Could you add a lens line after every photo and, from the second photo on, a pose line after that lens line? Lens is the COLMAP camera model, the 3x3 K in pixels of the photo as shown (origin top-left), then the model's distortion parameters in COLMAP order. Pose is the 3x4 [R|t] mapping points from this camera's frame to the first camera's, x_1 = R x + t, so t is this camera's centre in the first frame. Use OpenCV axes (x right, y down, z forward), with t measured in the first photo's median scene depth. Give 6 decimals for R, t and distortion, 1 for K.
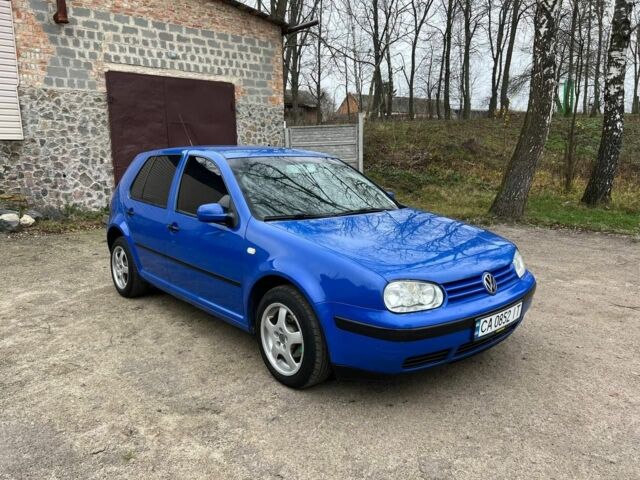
lens RADIAL K [[481.3, 0, 323.0], [0, 481.3, 240.3], [0, 0, 1]] dist [0.065388, -0.071415]
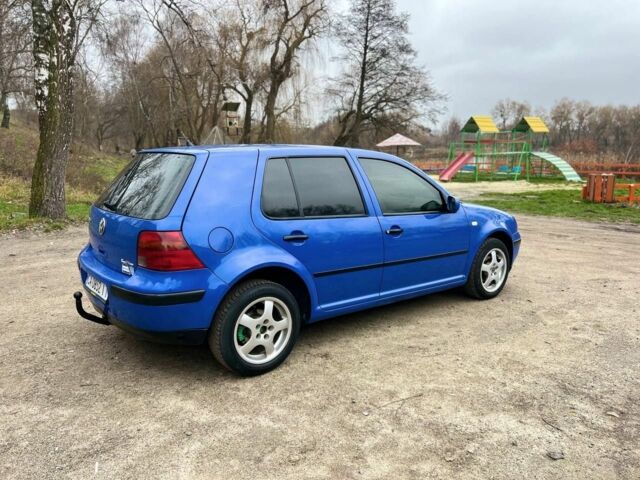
lens RADIAL K [[481.3, 0, 323.0], [0, 481.3, 240.3], [0, 0, 1]] dist [0.065388, -0.071415]
pose [[0.049417, -0.169581, 0.984277, -0.477992], [0.163077, 0.973626, 0.159558, -0.069491], [-0.985375, 0.152628, 0.075769, 0.400831]]
